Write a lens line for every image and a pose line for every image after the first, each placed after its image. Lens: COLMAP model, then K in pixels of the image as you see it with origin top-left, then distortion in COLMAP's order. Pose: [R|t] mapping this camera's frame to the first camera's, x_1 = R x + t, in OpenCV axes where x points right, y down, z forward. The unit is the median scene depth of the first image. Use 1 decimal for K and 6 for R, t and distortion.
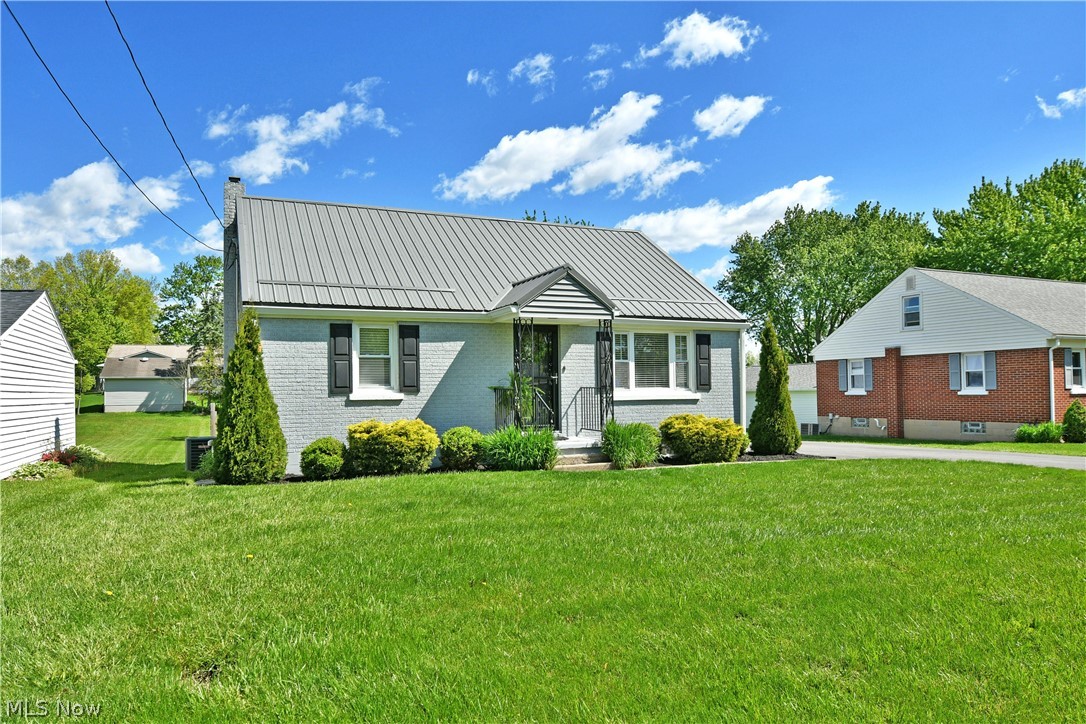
lens RADIAL K [[676.9, 0, 542.8], [0, 676.9, 369.9], [0, 0, 1]] dist [-0.003438, -0.001351]
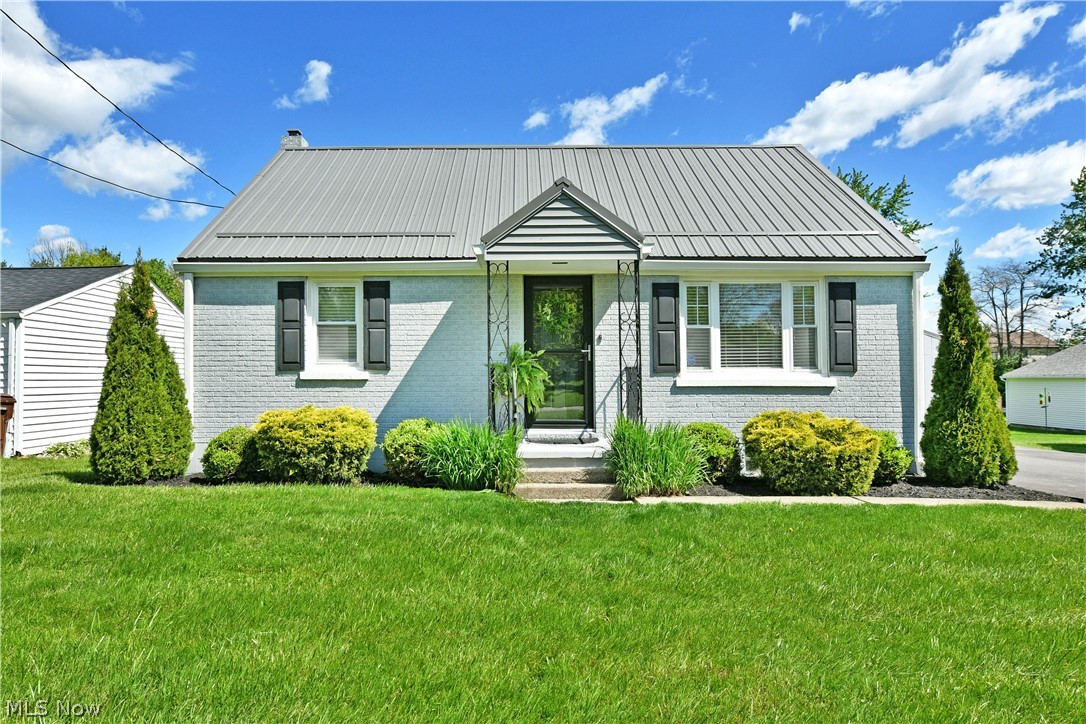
lens RADIAL K [[721.6, 0, 516.4], [0, 721.6, 347.6], [0, 0, 1]] dist [-0.007863, -0.003391]
pose [[0.920591, -0.002130, -0.390523, 0.257093], [0.000433, 0.999990, -0.004433, 0.011554], [0.390528, 0.003912, 0.920583, 0.320235]]
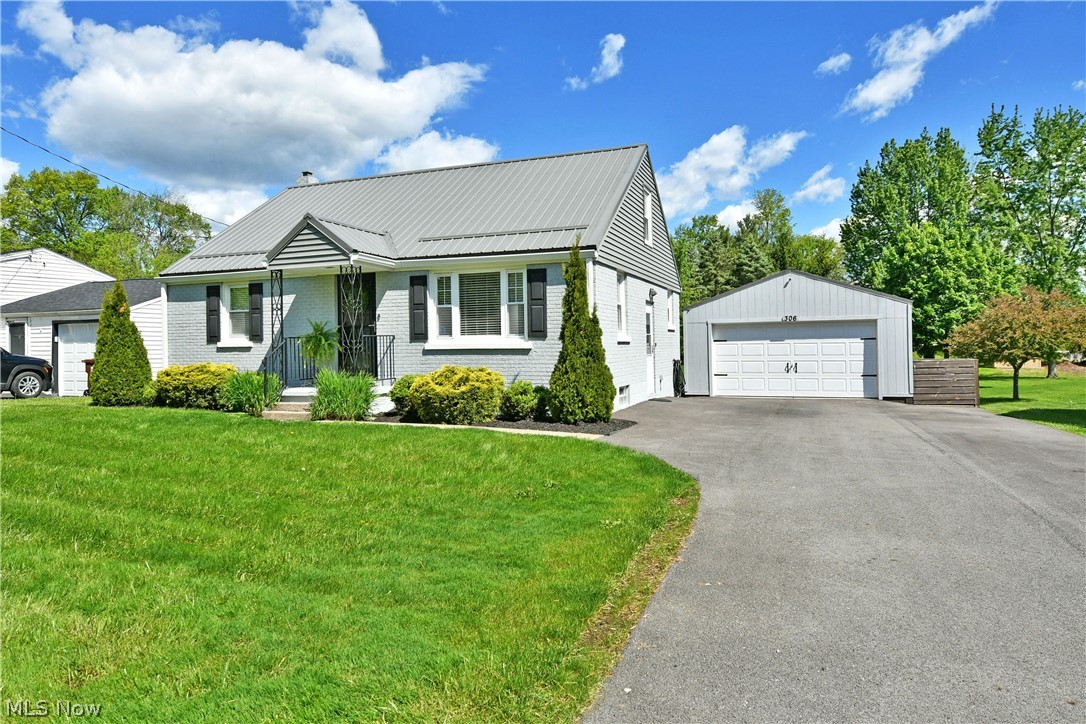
lens RADIAL K [[669.0, 0, 479.6], [0, 669.0, 323.1], [0, 0, 1]] dist [-0.002899, -0.000452]
pose [[0.719986, -0.019878, -0.693704, 0.871776], [0.022769, 0.999728, -0.005016, 0.017237], [0.693615, -0.012184, 0.720243, 0.434648]]
